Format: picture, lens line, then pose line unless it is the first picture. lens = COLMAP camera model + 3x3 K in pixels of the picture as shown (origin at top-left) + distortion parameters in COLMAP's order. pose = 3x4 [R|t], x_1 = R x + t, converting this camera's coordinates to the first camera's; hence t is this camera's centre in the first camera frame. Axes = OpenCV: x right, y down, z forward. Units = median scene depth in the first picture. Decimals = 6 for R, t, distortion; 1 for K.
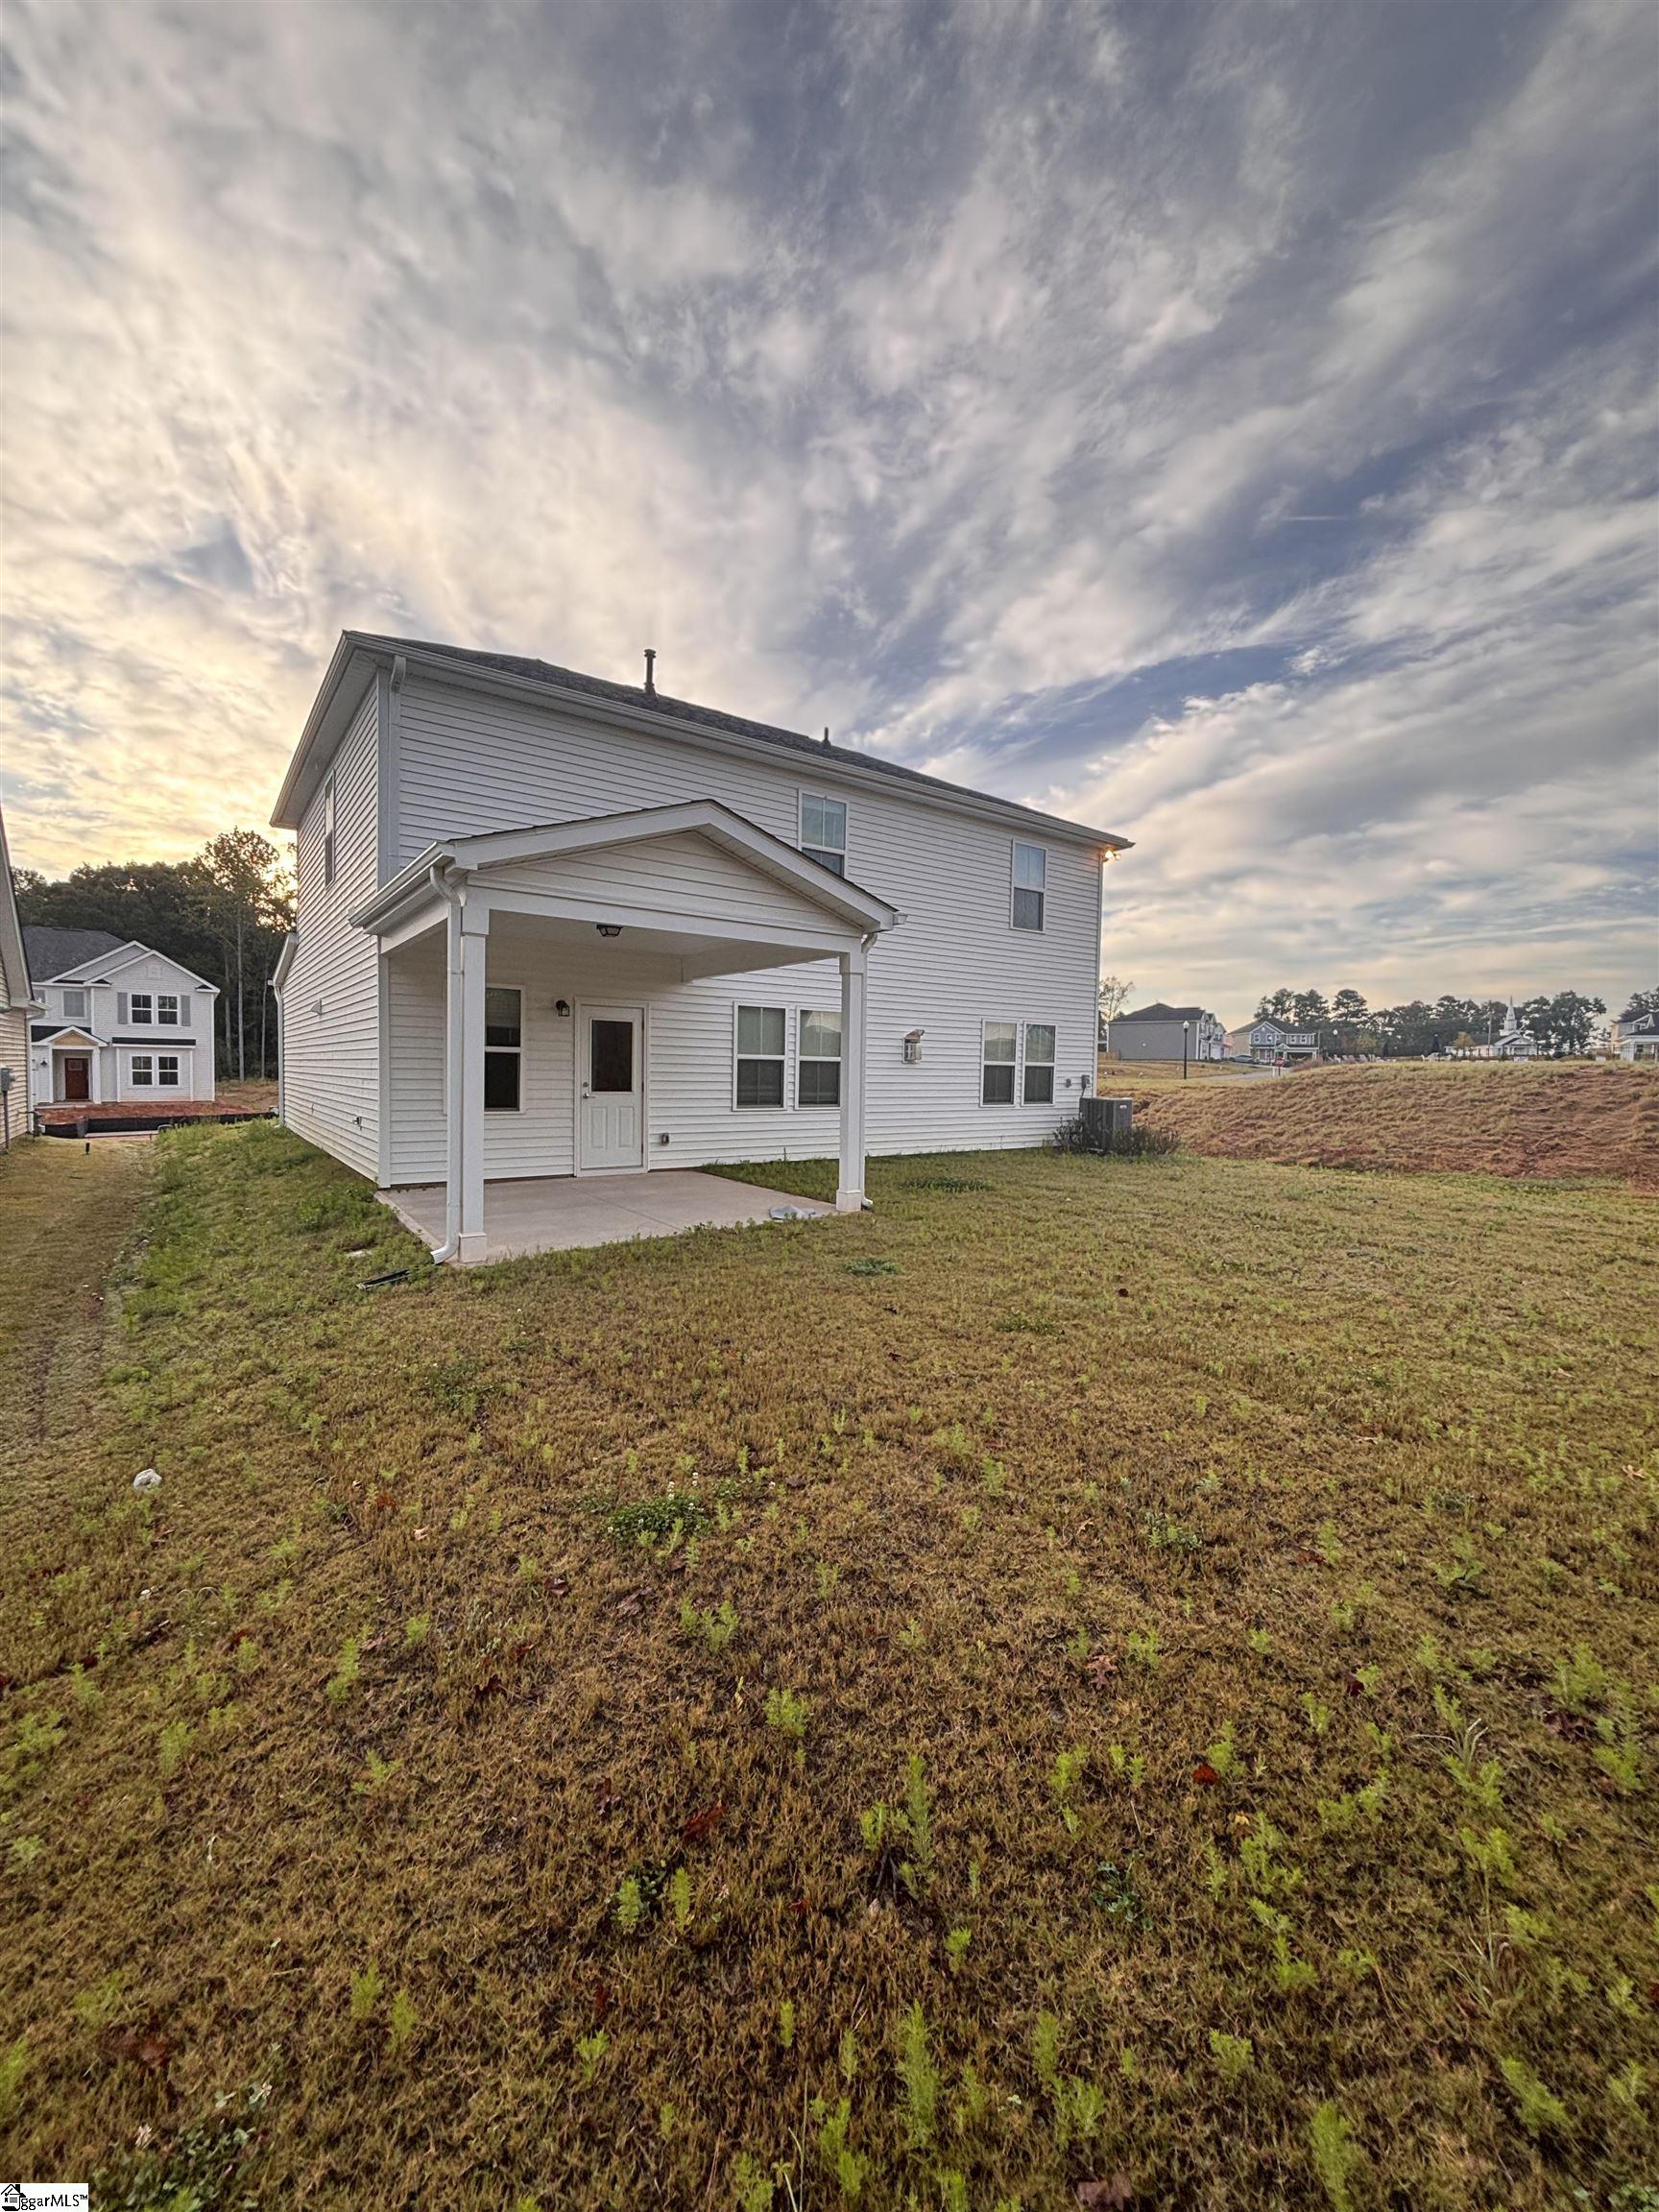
lens RADIAL K [[889.1, 0, 819.4], [0, 889.1, 1097.6], [0, 0, 1]] dist [0.001394, 0.000483]
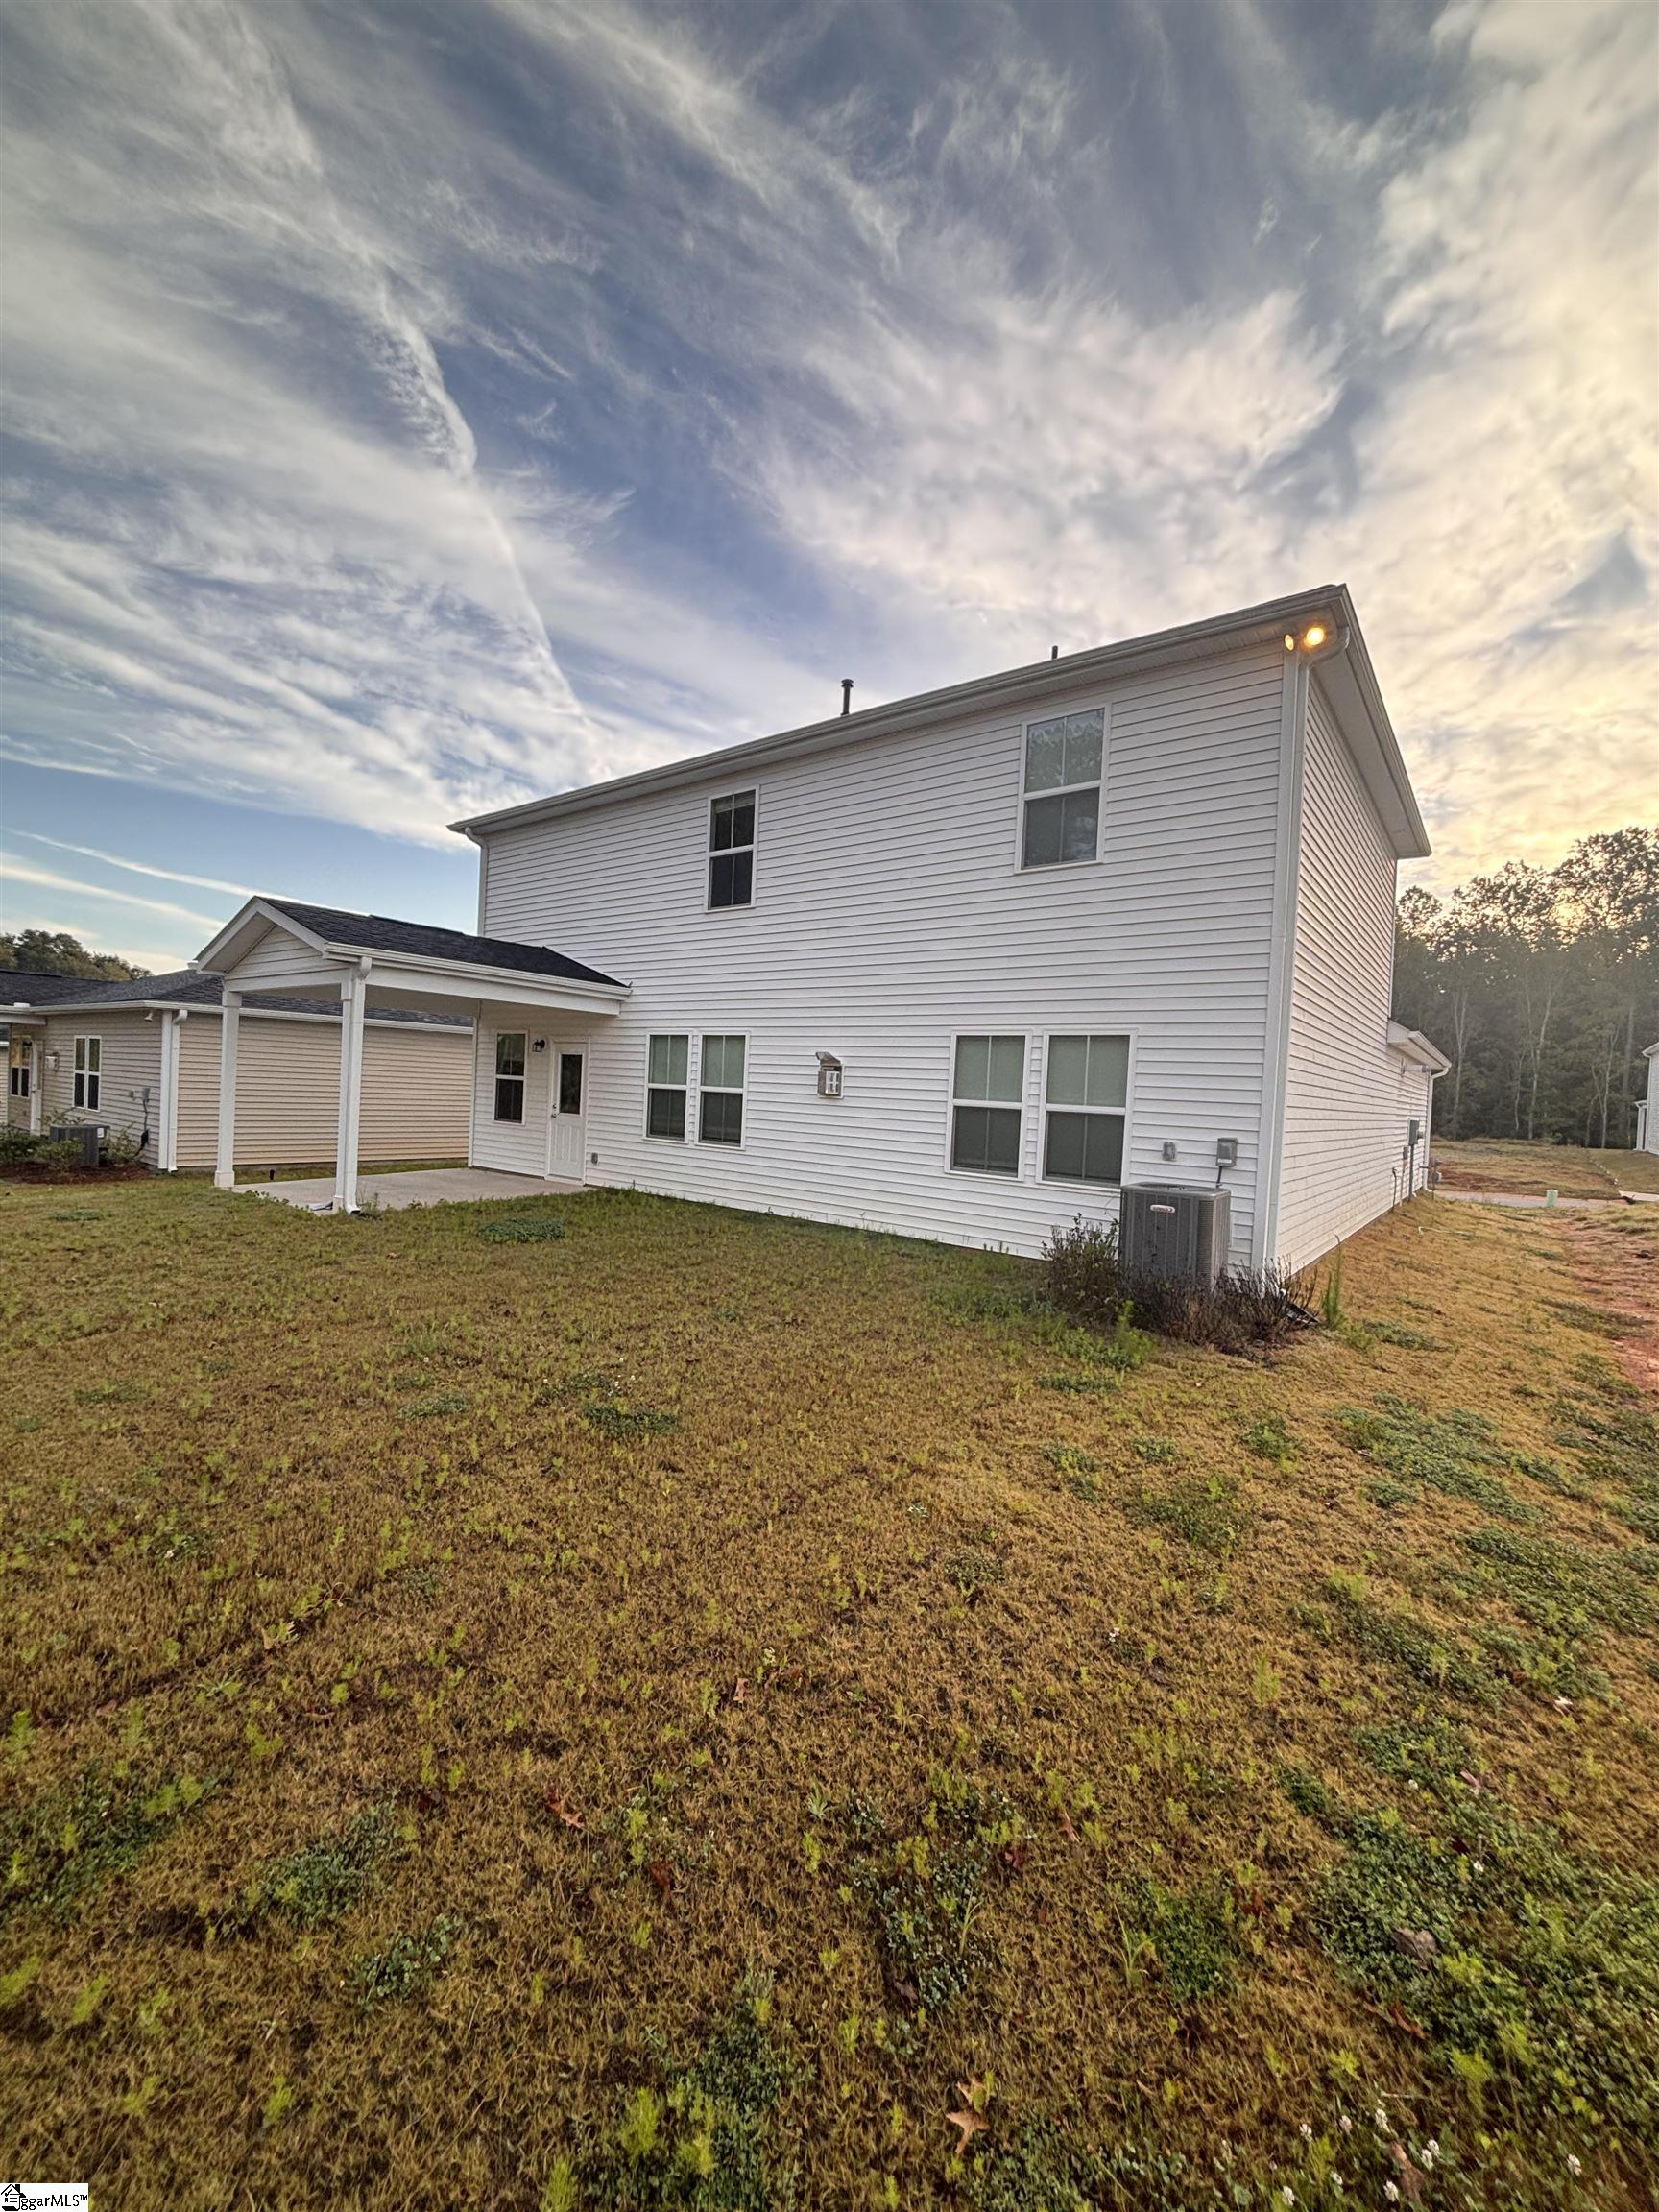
lens RADIAL K [[889.1, 0, 820.5], [0, 889.1, 1121.8], [0, 0, 1]] dist [0.001394, 0.000483]
pose [[0.275907, 0.032088, -0.960648, 0.741686], [-0.074413, 0.997156, 0.011936, -0.025120], [0.958299, 0.068191, 0.277510, 0.727876]]
